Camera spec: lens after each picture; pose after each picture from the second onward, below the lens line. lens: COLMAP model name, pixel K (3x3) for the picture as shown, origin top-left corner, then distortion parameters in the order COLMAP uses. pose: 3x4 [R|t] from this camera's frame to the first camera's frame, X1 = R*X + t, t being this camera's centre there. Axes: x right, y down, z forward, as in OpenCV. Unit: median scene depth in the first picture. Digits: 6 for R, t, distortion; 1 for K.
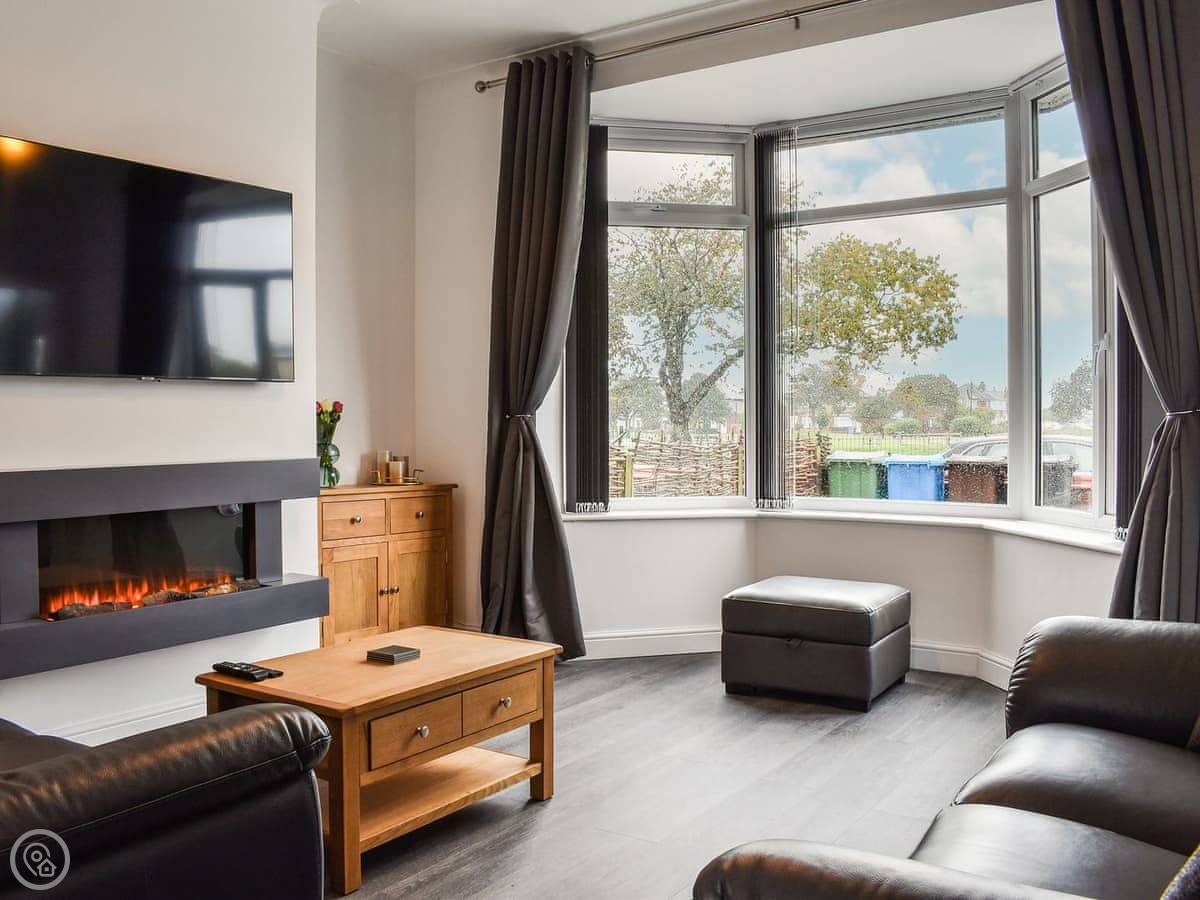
lens RADIAL K [[1055.4, 0, 600.0], [0, 1055.4, 450.0], [0, 0, 1]] dist [-0.048540, 0.004486]
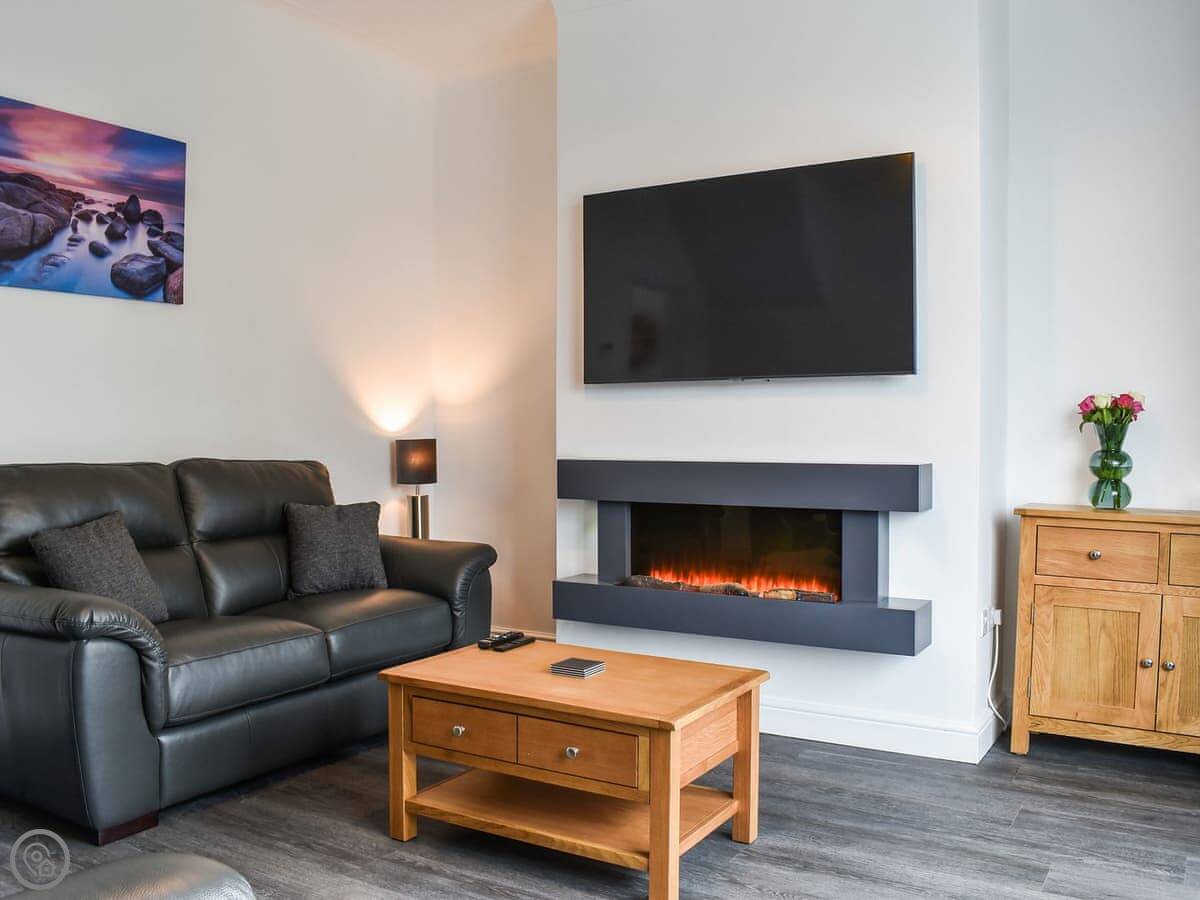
lens RADIAL K [[1055.4, 0, 600.0], [0, 1055.4, 450.0], [0, 0, 1]] dist [-0.048540, 0.004486]
pose [[0.045068, 0.031008, -0.998503, 0.513976], [-0.022270, 0.999301, 0.030027, -0.022856], [0.998736, 0.020883, 0.045727, 0.662640]]
